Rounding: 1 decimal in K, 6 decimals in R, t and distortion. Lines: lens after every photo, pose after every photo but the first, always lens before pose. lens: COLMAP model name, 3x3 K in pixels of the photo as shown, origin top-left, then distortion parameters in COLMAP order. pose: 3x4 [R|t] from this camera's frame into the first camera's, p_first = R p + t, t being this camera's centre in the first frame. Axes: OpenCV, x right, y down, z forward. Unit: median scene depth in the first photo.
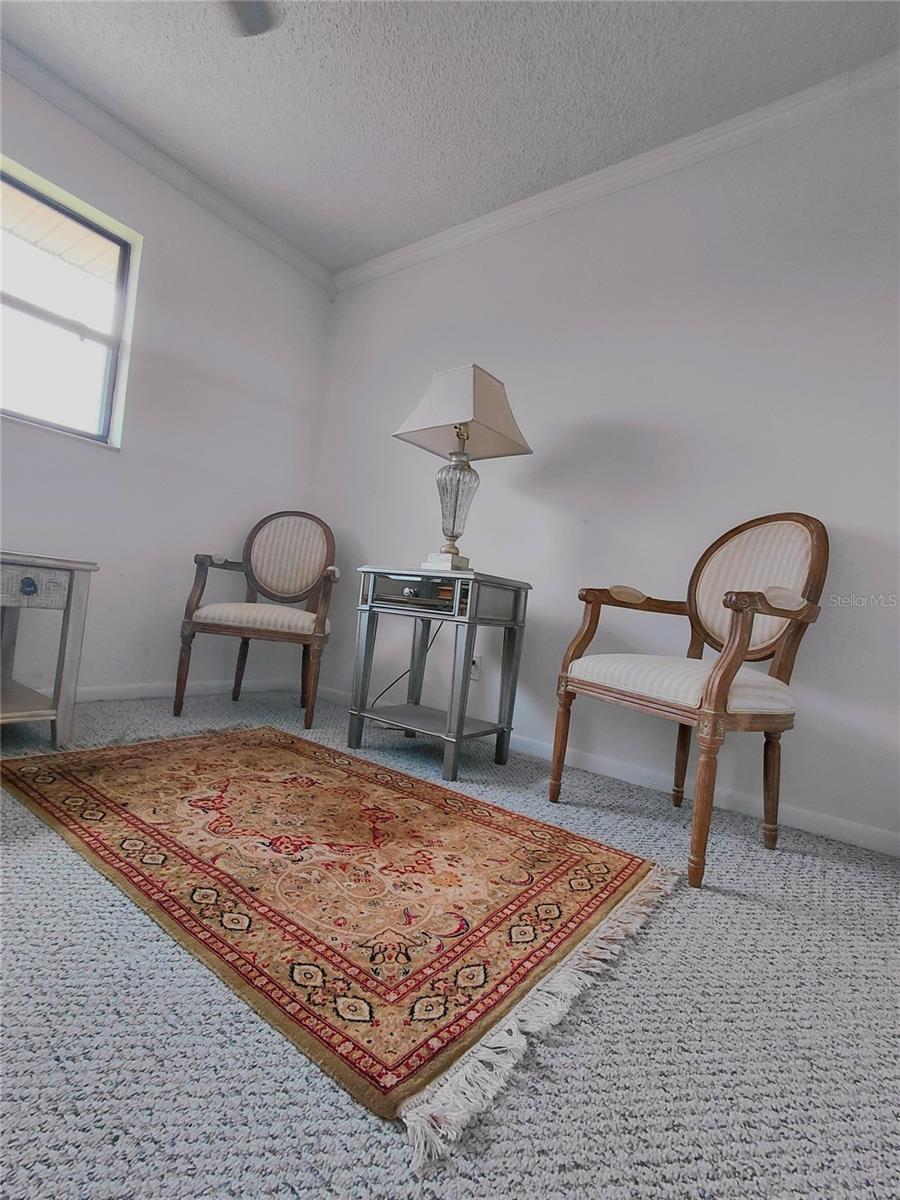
lens RADIAL K [[552.9, 0, 450.0], [0, 552.9, 600.0], [0, 0, 1]] dist [0.003300, 0.000404]
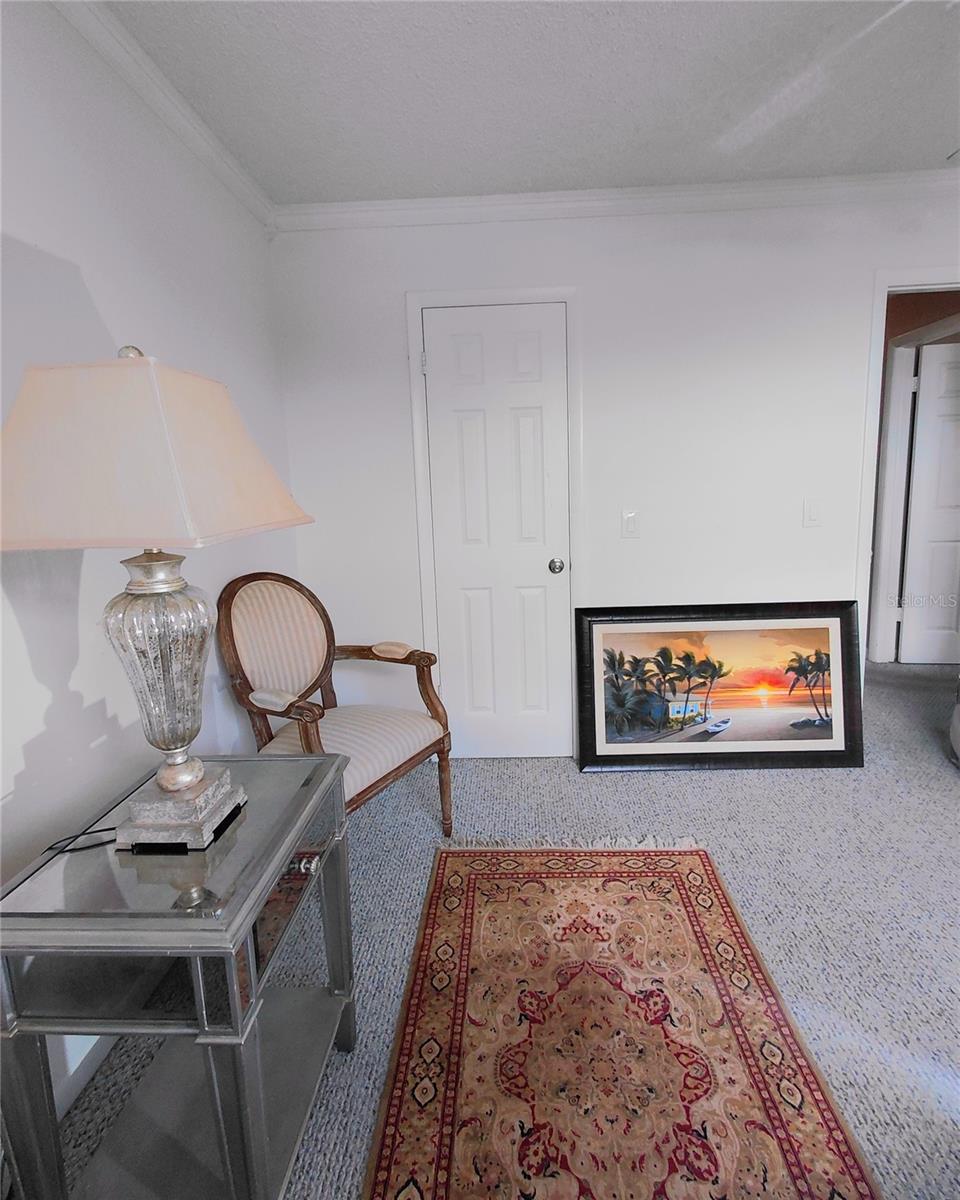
lens RADIAL K [[608.1, 0, 480.0], [0, 608.1, 600.0], [0, 0, 1]] dist [-0.002530, -0.000760]
pose [[-0.567189, -0.253341, 0.783655, -0.872342], [-0.038389, 0.958612, 0.282117, -0.682766], [-0.822693, 0.129930, -0.553439, 1.918888]]
